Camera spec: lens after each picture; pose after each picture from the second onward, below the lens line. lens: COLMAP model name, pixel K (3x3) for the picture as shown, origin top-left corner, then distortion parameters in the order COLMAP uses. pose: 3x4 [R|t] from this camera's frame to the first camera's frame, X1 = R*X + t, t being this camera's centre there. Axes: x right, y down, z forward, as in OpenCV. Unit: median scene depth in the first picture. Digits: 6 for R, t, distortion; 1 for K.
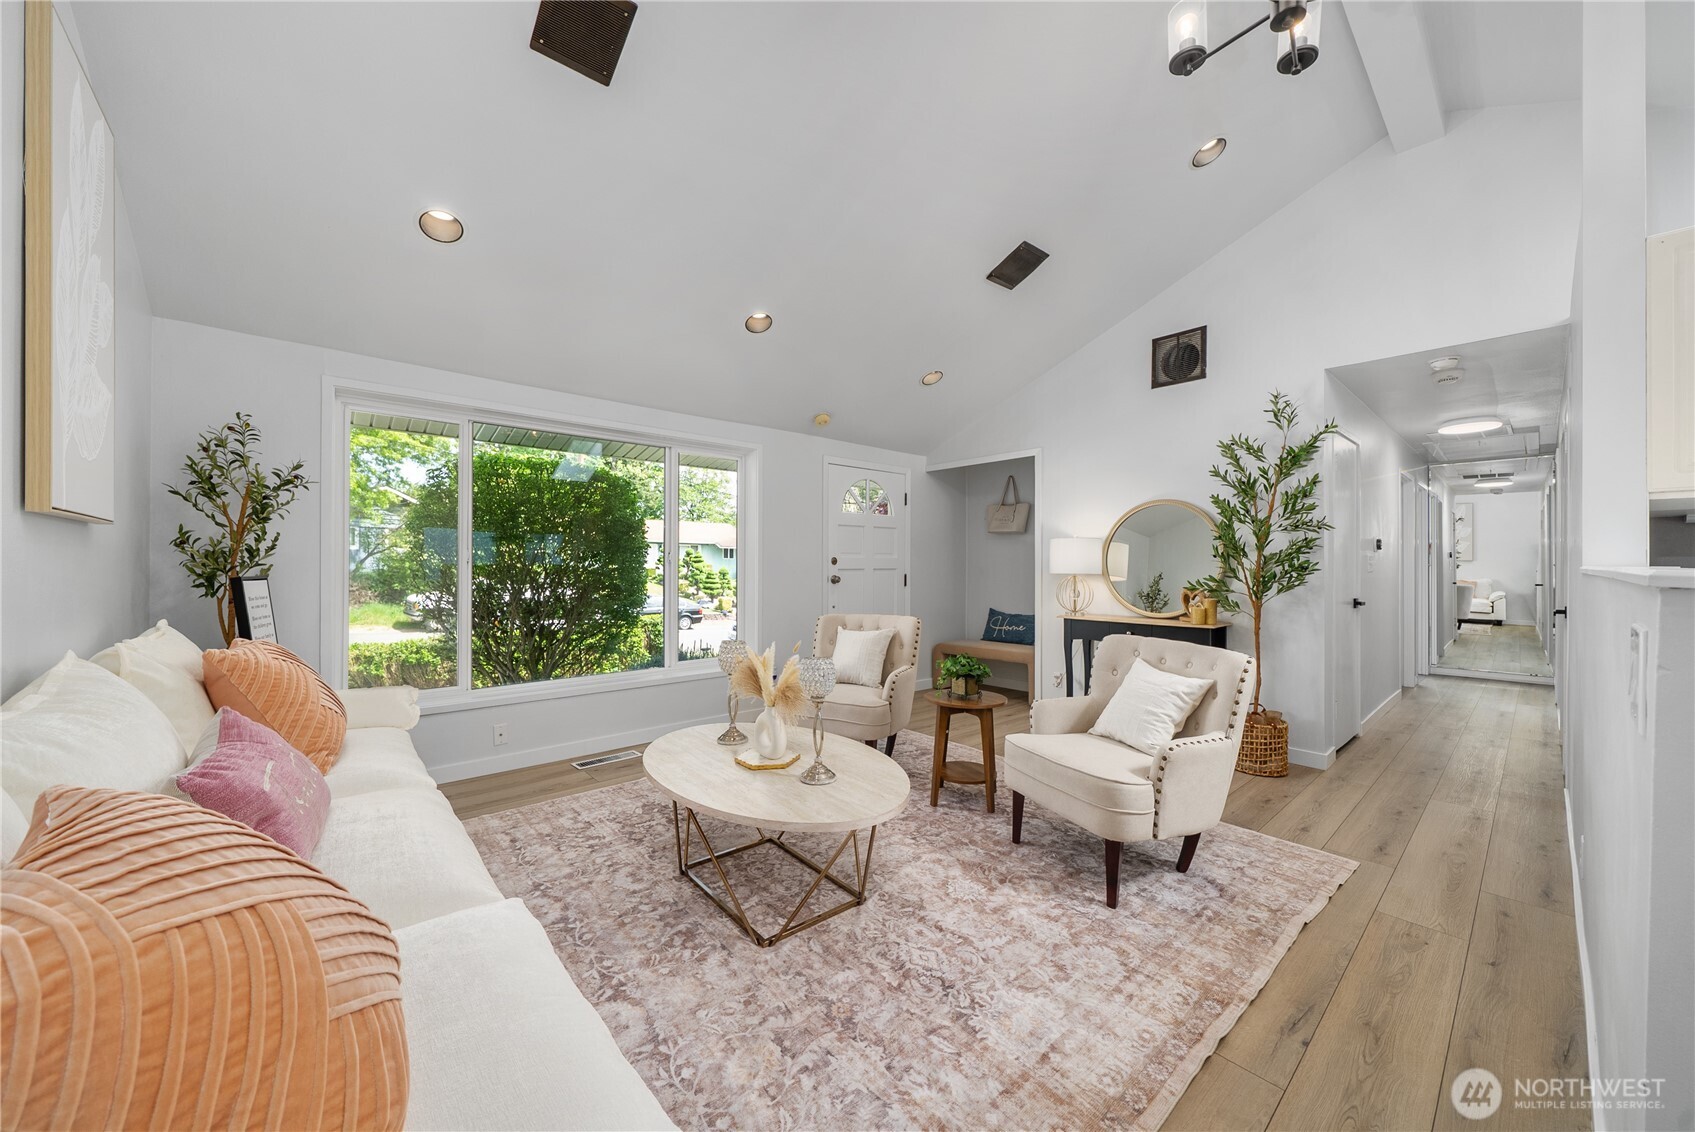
lens RADIAL K [[616.0, 0, 848.0], [0, 616.0, 566.8], [0, 0, 1]] dist [-0.001045, -0.000060]
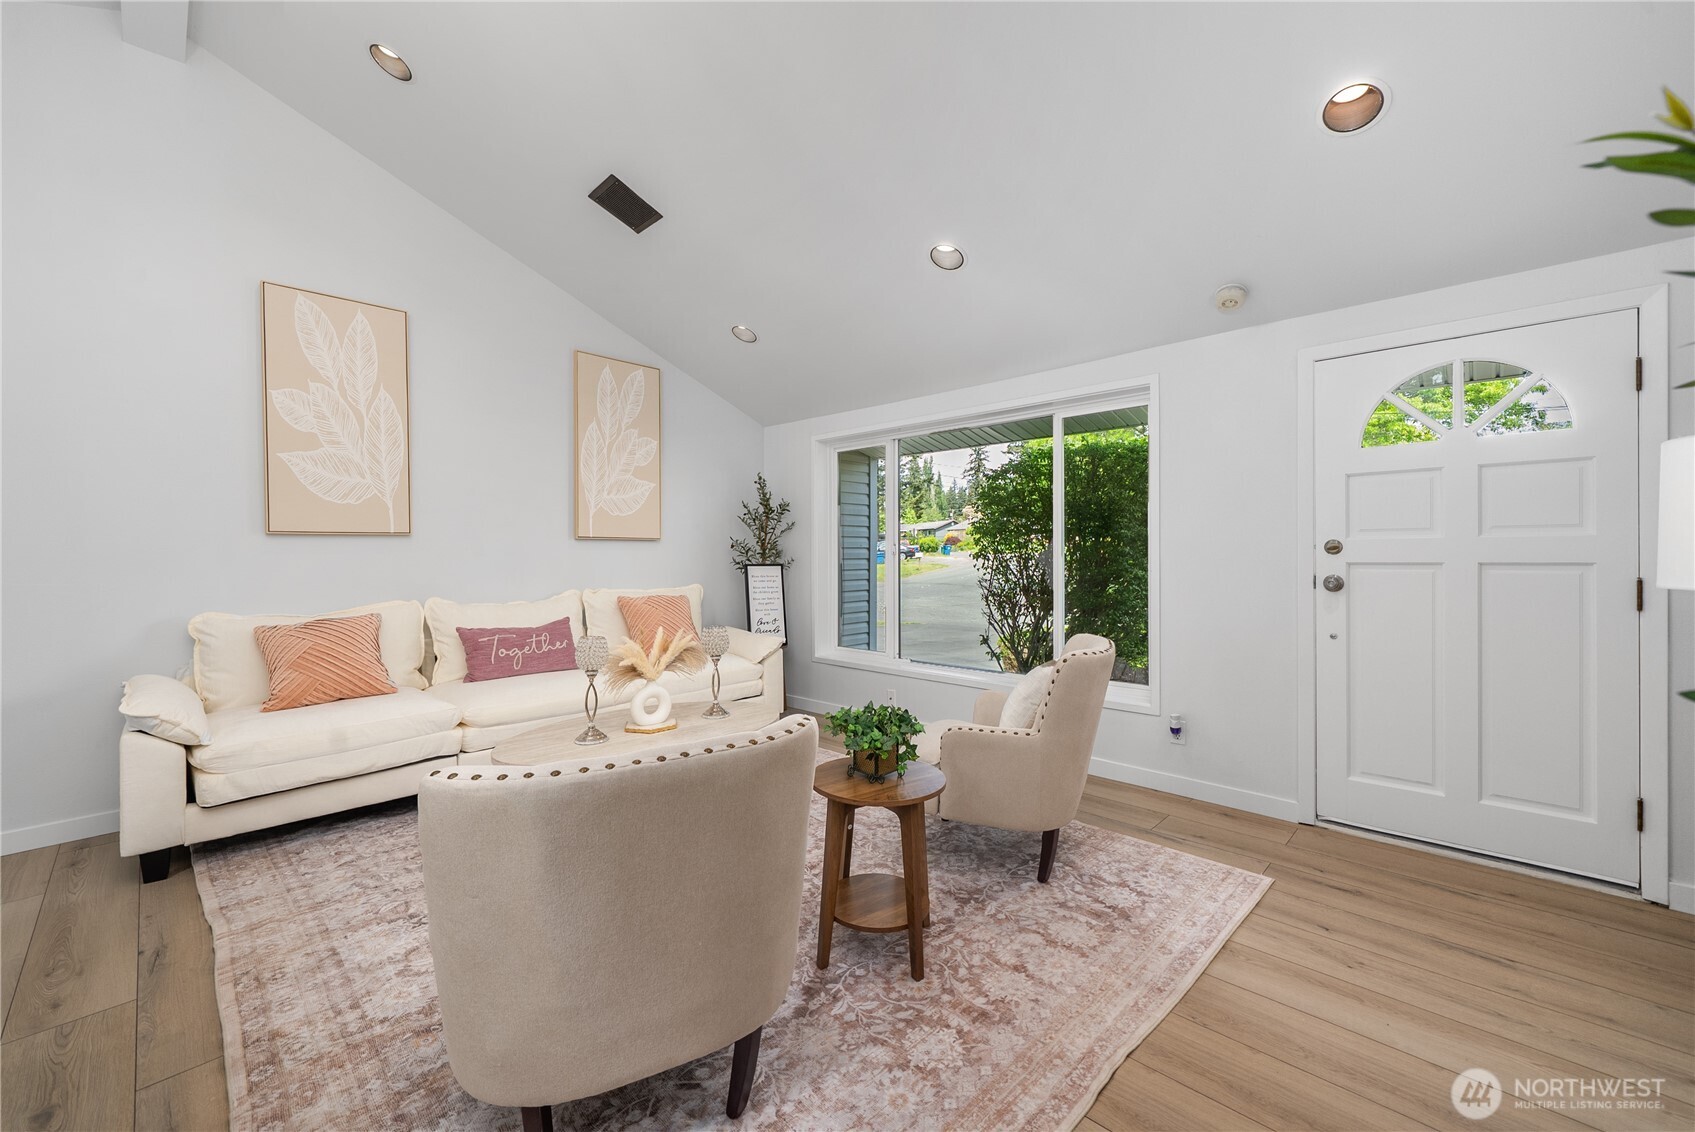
lens RADIAL K [[692.9, 0, 849.8], [0, 692.9, 560.1], [0, 0, 1]] dist [0.003461, 0.000056]
pose [[0.078380, 0.003497, -0.996917, 0.630796], [0.001089, 0.999993, 0.003593, -0.001366], [0.996923, -0.001367, 0.078376, 0.666468]]
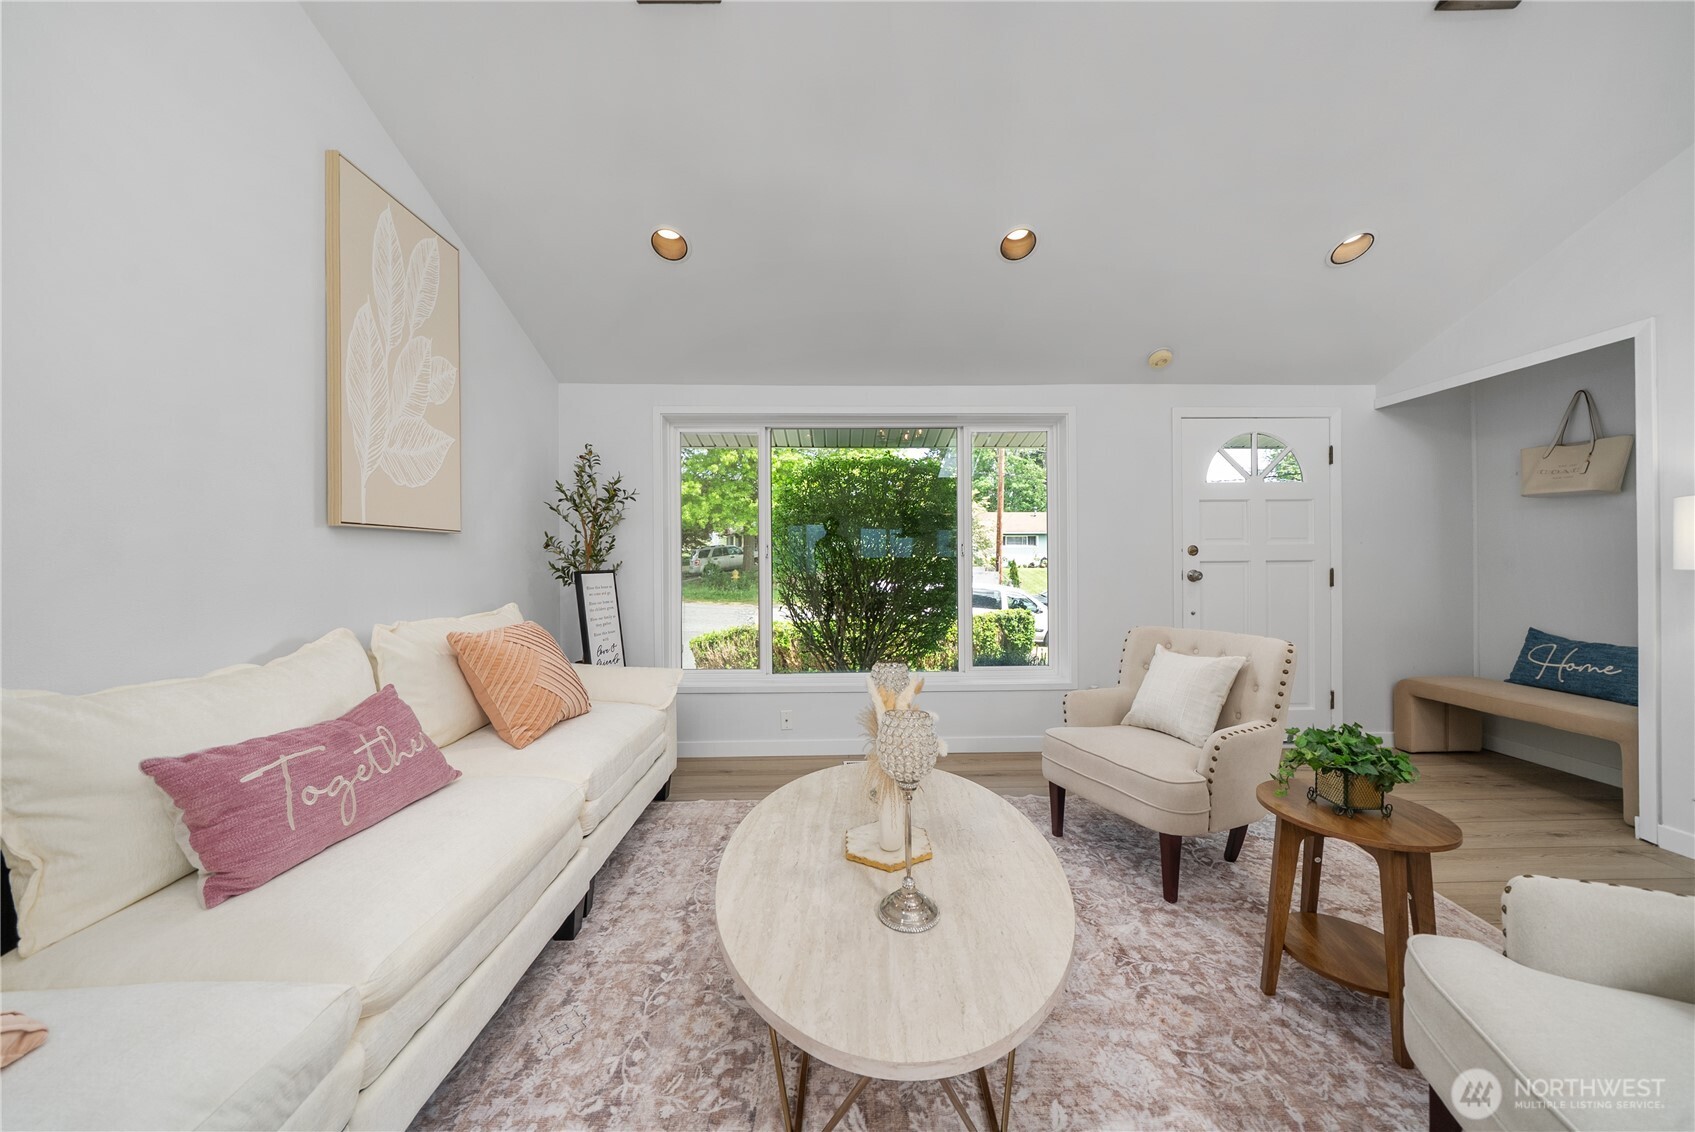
lens RADIAL K [[581.7, 0, 842.9], [0, 581.7, 561.5], [0, 0, 1]] dist [-0.001973, -0.002329]
pose [[0.762792, -0.004054, -0.646632, 0.128181], [0.007480, 0.999969, 0.002555, -0.001442], [0.646601, -0.006786, 0.762798, 0.248954]]
